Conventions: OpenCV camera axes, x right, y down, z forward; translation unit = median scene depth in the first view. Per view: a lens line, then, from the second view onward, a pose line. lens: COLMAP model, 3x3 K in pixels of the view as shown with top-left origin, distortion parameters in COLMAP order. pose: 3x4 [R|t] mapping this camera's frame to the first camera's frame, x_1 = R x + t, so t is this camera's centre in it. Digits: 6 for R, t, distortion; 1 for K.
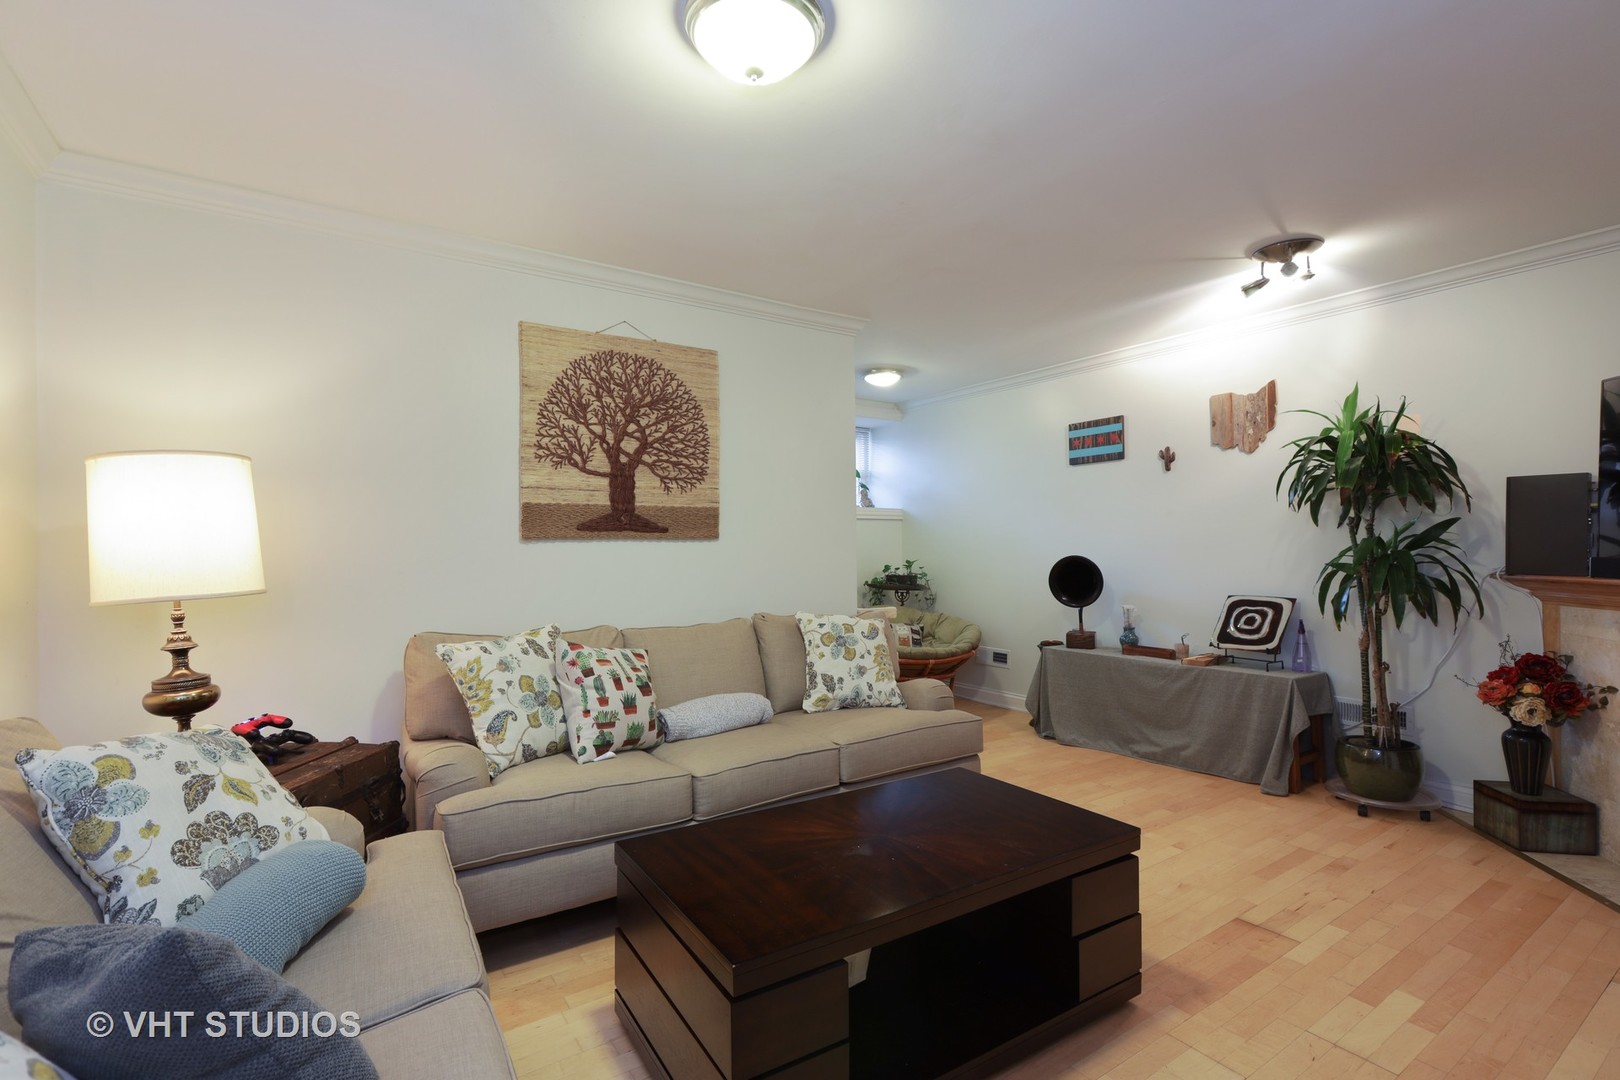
lens RADIAL K [[750.0, 0, 810.4], [0, 750.0, 541.0], [0, 0, 1]] dist [0.001174, -0.000024]
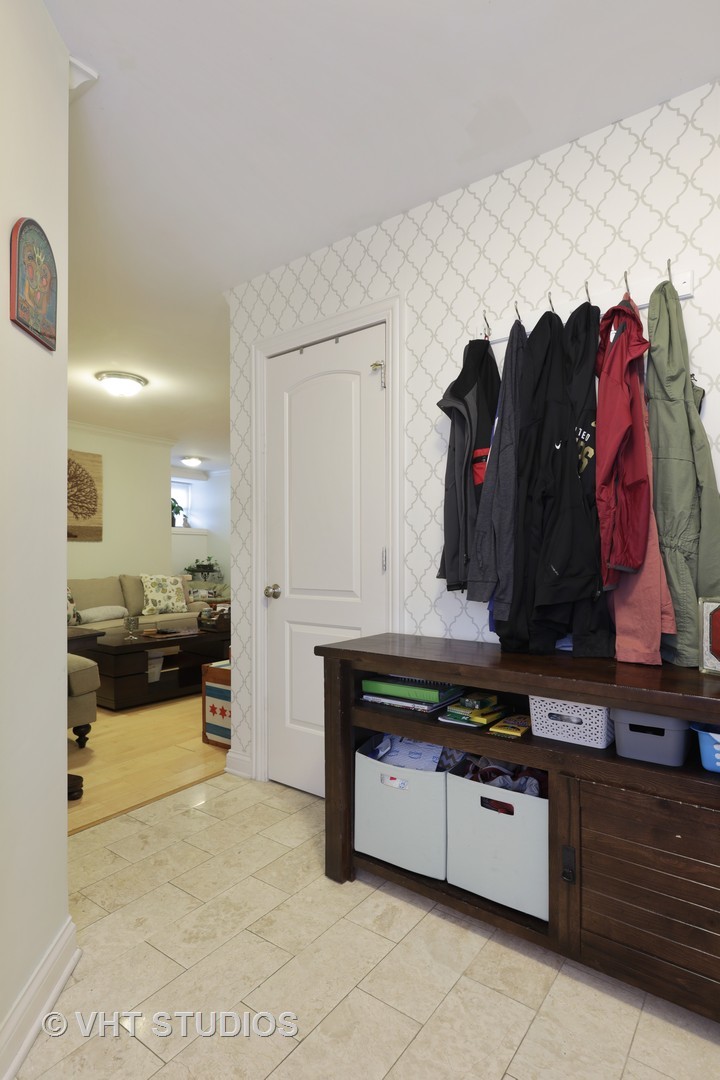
lens RADIAL K [[572.4, 0, 369.7], [0, 572.4, 557.7], [0, 0, 1]] dist [-0.002263, -0.000158]
pose [[0.941940, 0.004991, 0.335745, 0.054390], [-0.007570, 0.999951, 0.006373, 0.030204], [-0.335697, -0.008544, 0.941931, -0.861454]]
